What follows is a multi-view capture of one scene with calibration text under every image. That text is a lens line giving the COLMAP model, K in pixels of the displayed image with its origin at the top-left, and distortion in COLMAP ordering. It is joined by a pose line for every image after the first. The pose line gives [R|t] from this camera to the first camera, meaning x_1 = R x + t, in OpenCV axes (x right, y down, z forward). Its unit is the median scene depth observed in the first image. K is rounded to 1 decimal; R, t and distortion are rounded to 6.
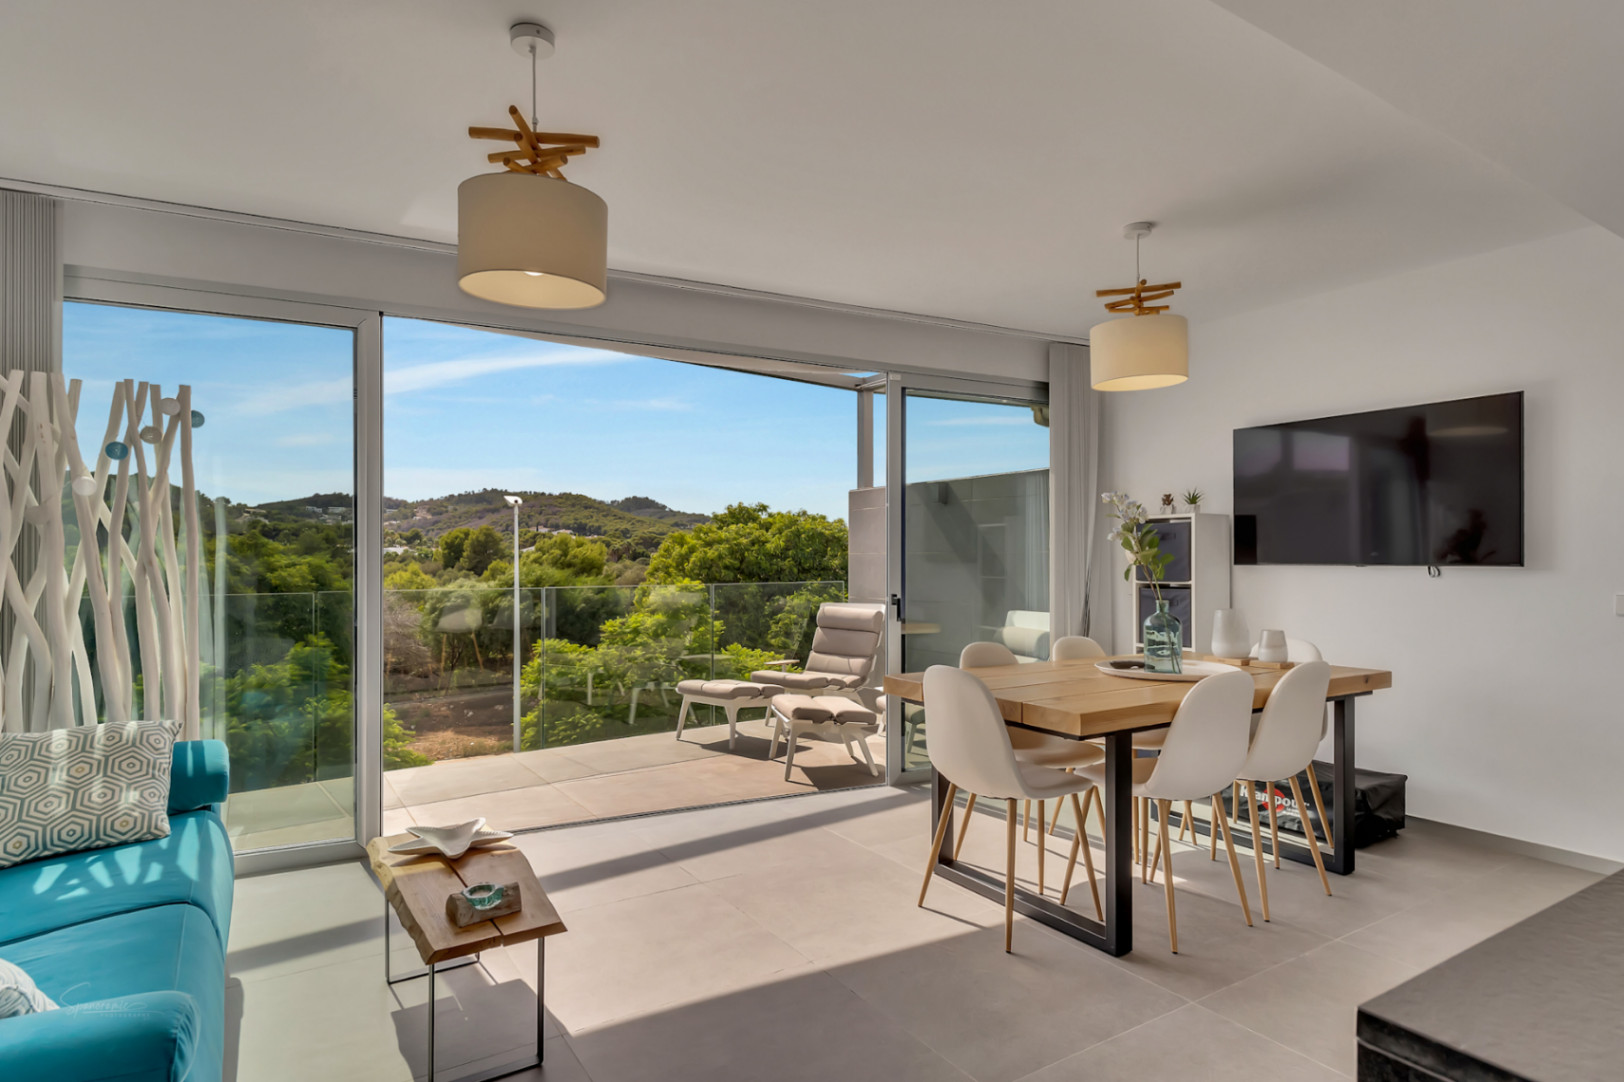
lens RADIAL K [[885.3, 0, 810.8], [0, 885.3, 563.4], [0, 0, 1]] dist [0.007272, 0.000528]
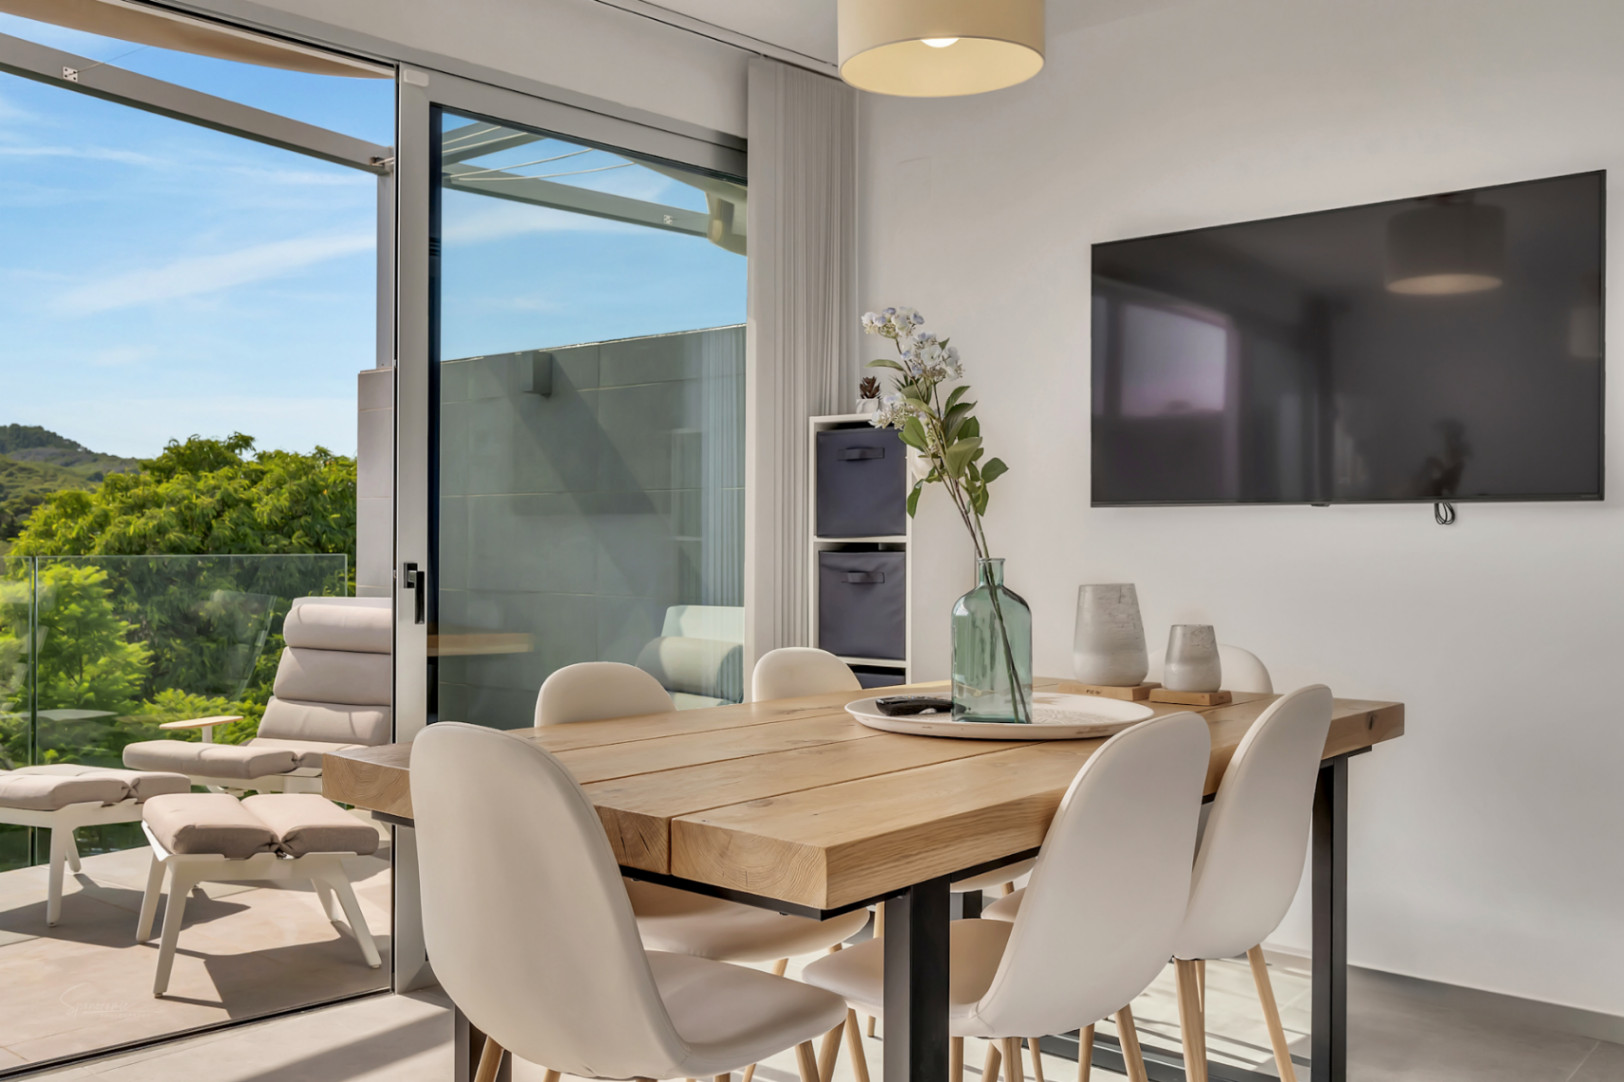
lens RADIAL K [[1535.3, 0, 812.0], [0, 1535.3, 541.0], [0, 0, 1]] dist [-0.002240, 0.001837]
pose [[0.953811, 0.003395, 0.300388, 0.049597], [-0.003635, 0.999993, 0.000242, 0.020373], [-0.300385, -0.001323, 0.953817, 0.181412]]
